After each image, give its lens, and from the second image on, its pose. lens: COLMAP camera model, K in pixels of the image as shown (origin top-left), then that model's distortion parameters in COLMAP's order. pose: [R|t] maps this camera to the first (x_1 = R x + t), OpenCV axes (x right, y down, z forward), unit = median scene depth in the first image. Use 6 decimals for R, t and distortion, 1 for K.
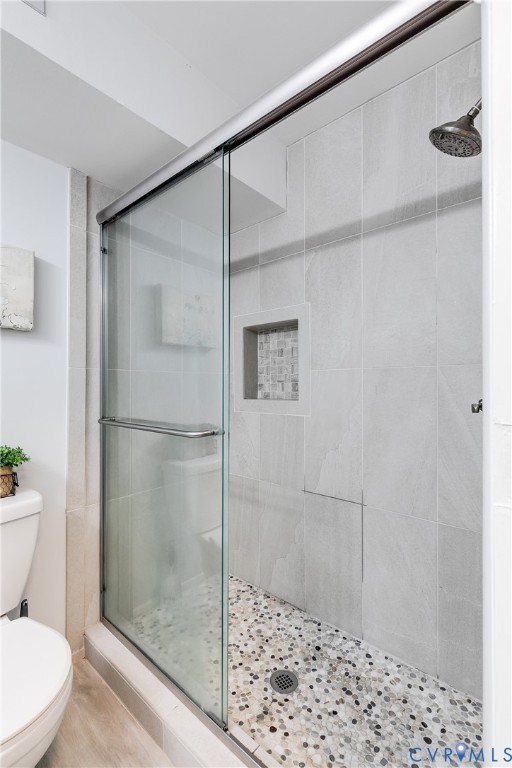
lens RADIAL K [[346.9, 0, 253.9], [0, 346.9, 380.2], [0, 0, 1]] dist [-0.001319, -0.000275]
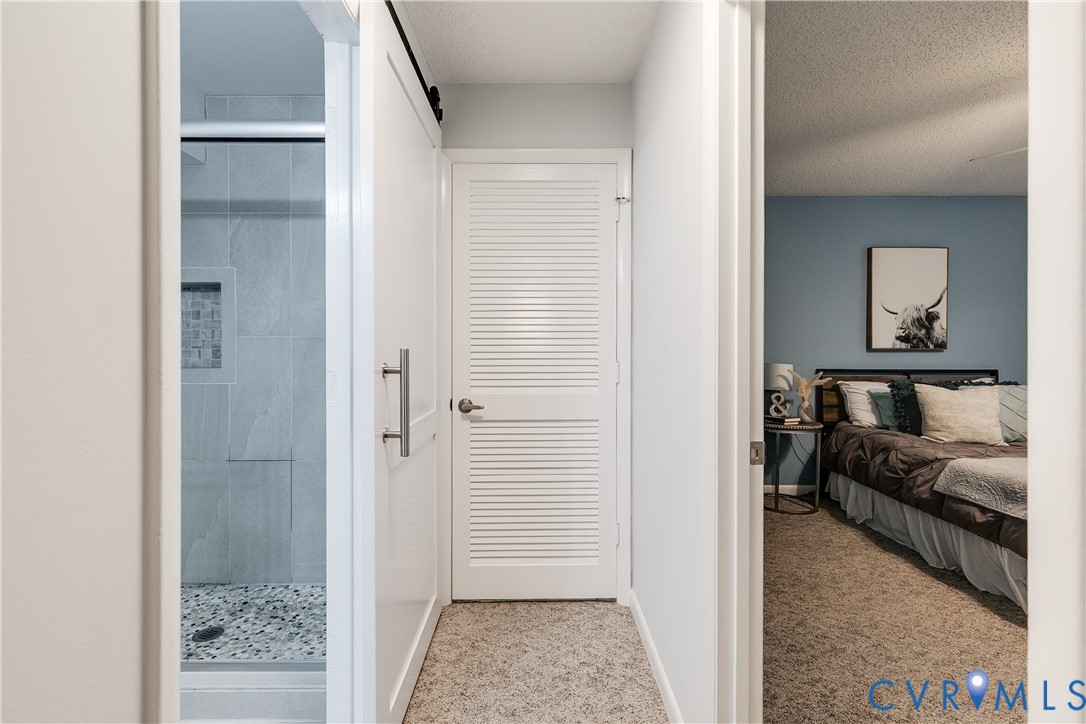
lens RADIAL K [[490.6, 0, 538.8], [0, 490.6, 353.8], [0, 0, 1]] dist [-0.001319, -0.000275]
pose [[0.748470, -0.004564, 0.663153, -0.115965], [-0.011375, 0.999741, 0.019719, -0.017039], [-0.663071, -0.022302, 0.748224, -0.608674]]
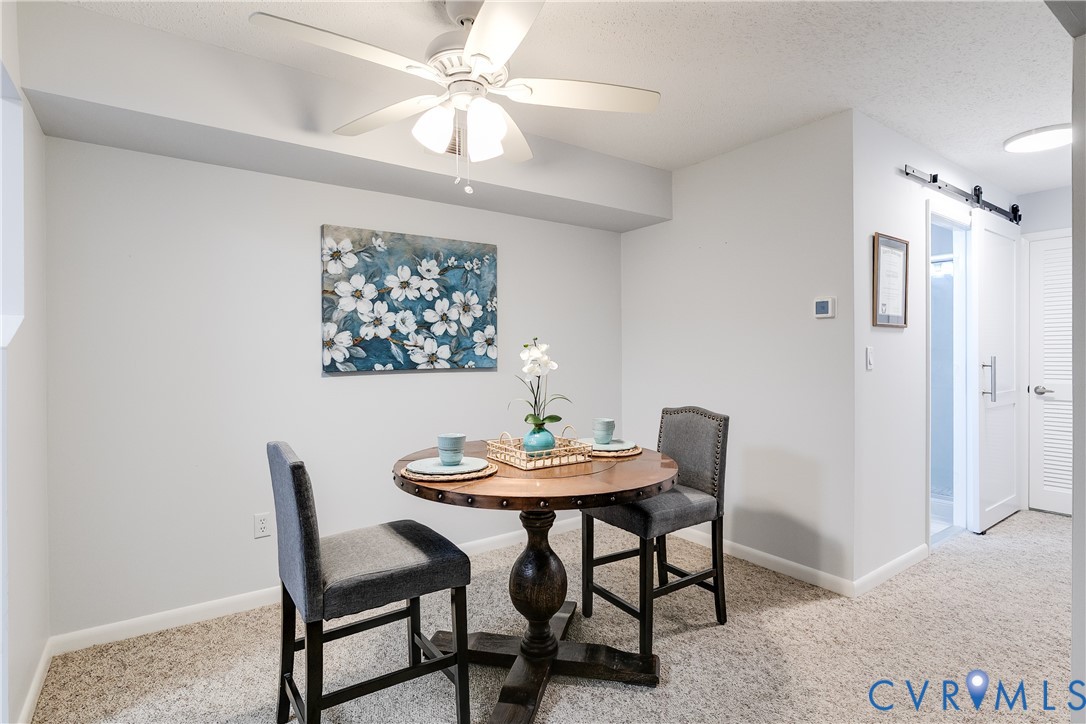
lens RADIAL K [[541.1, 0, 541.6], [0, 541.1, 356.6], [0, 0, 1]] dist [0.000193, -0.000257]
pose [[0.973106, -0.003494, -0.230330, -0.873437], [0.008419, 0.999756, 0.020400, -0.057185], [0.230203, -0.021791, 0.972899, -2.114702]]
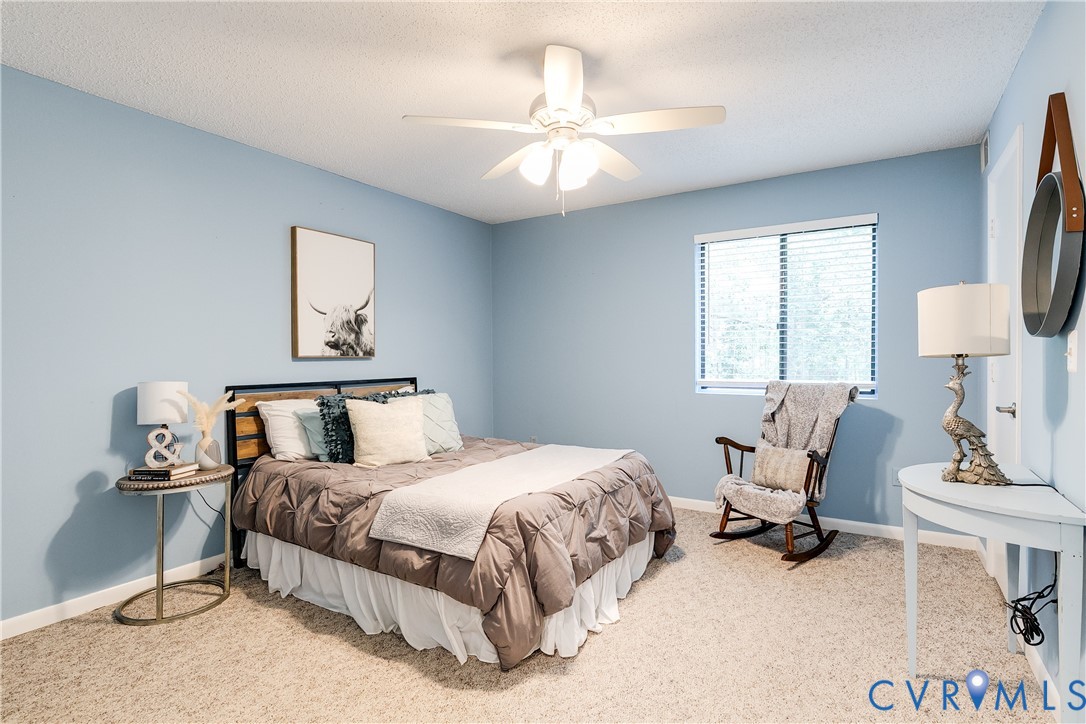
lens RADIAL K [[541.1, 0, 541.6], [0, 541.1, 356.6], [0, 0, 1]] dist [0.000193, -0.000257]
pose [[-0.162665, 0.001054, 0.986681, 0.426270], [-0.007022, 0.999973, -0.002226, -0.015921], [-0.986656, -0.007291, -0.162654, -0.491575]]
